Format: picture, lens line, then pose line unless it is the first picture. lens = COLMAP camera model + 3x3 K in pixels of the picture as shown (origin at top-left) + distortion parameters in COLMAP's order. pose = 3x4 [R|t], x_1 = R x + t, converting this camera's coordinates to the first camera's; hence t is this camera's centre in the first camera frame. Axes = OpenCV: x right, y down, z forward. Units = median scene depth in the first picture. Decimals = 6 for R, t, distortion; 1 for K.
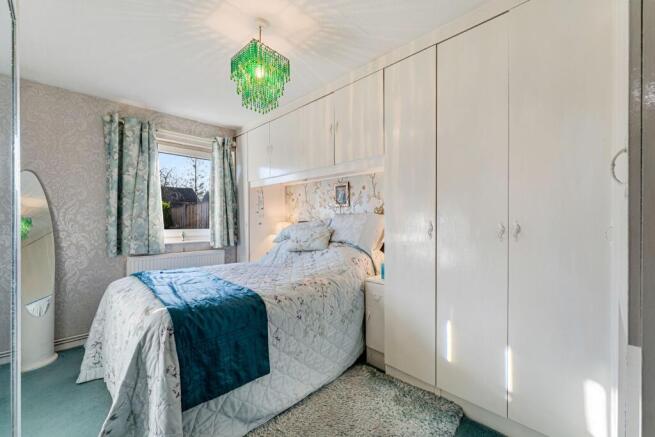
lens RADIAL K [[267.3, 0, 329.6], [0, 267.3, 219.8], [0, 0, 1]] dist [-0.001197, -0.000178]
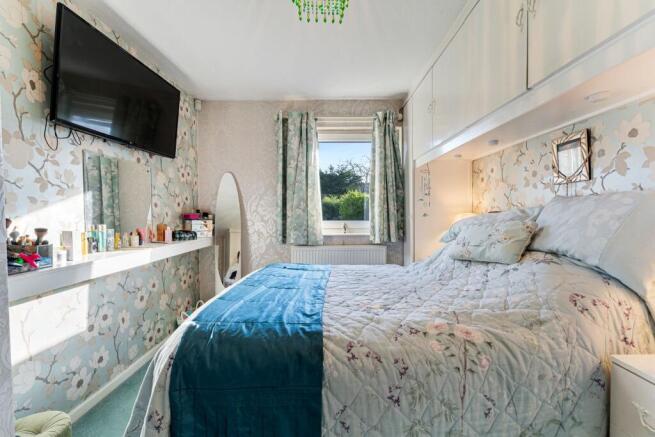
lens RADIAL K [[267.3, 0, 329.6], [0, 267.3, 219.8], [0, 0, 1]] dist [-0.001197, -0.000178]
pose [[0.703389, 0.016633, -0.710611, 0.094104], [0.004641, 0.999597, 0.027991, 0.006905], [0.710790, -0.022987, 0.703029, 0.350048]]
